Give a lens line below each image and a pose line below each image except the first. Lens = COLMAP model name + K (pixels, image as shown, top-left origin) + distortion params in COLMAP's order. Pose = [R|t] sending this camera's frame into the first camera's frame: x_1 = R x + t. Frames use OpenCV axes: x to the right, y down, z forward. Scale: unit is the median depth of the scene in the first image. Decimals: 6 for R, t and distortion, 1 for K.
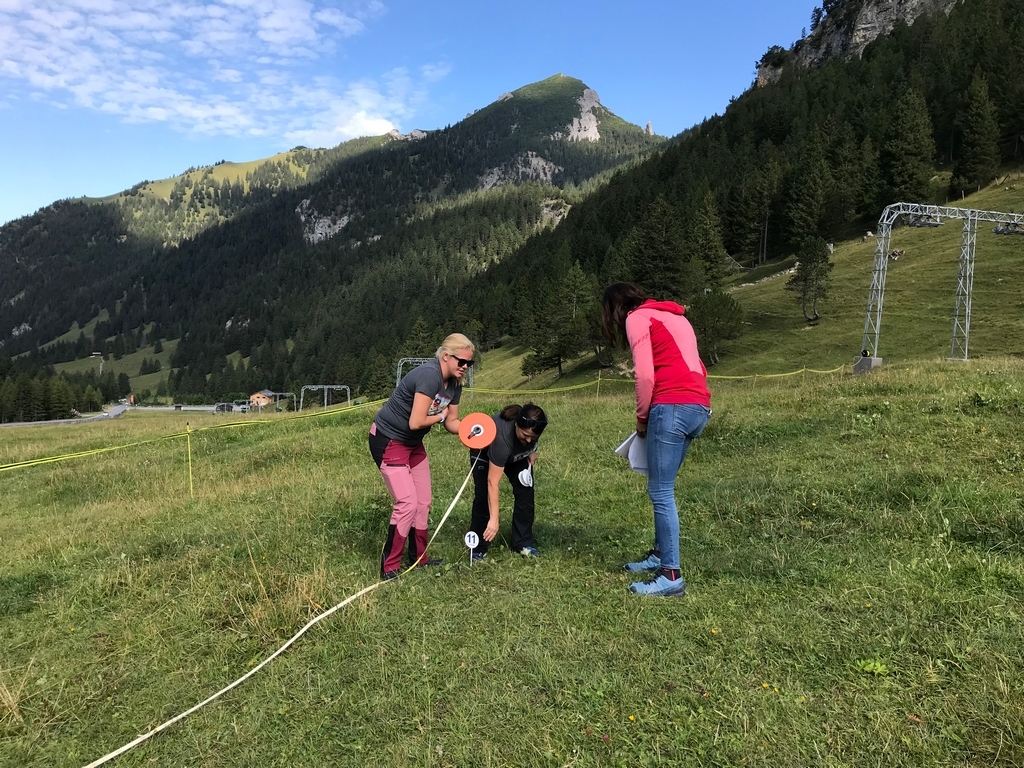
lens RADIAL K [[832.1, 0, 512.0], [0, 832.1, 384.0], [0, 0, 1]] dist [0.007815, 0.001297]
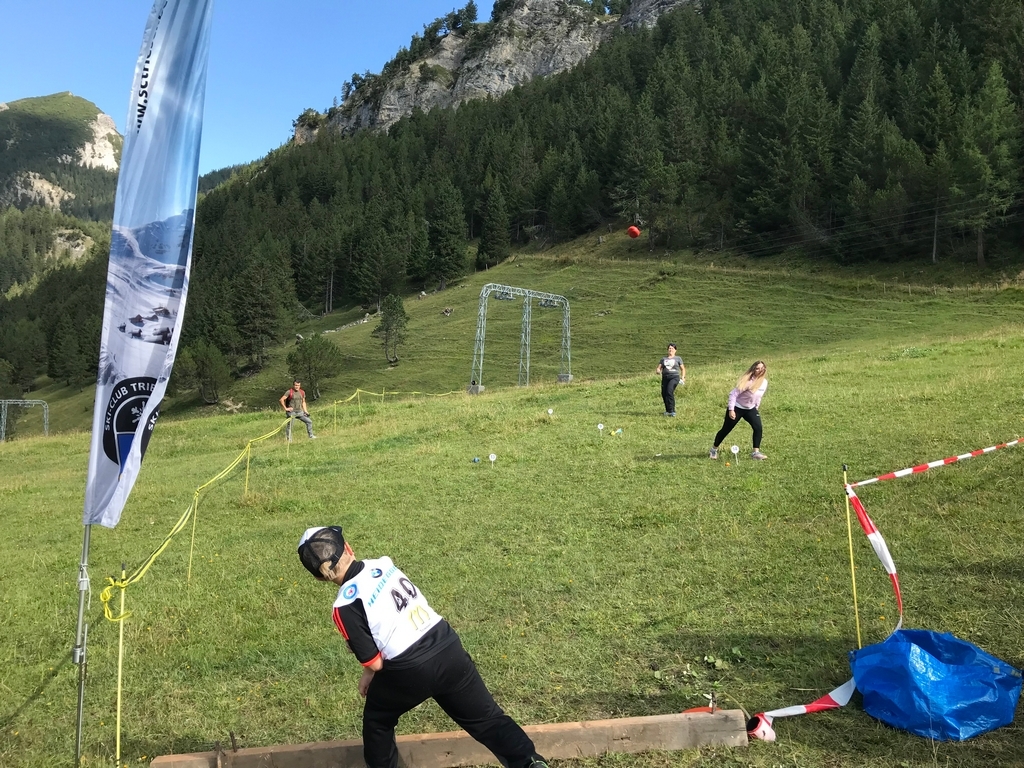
lens RADIAL K [[844.0, 0, 512.0], [0, 844.0, 384.0], [0, 0, 1]] dist [0.003252, -0.042971]
pose [[0.849082, -0.001793, 0.528258, -0.554602], [0.030031, 0.998541, -0.044880, 0.062040], [-0.527407, 0.053971, 0.847897, -0.549225]]
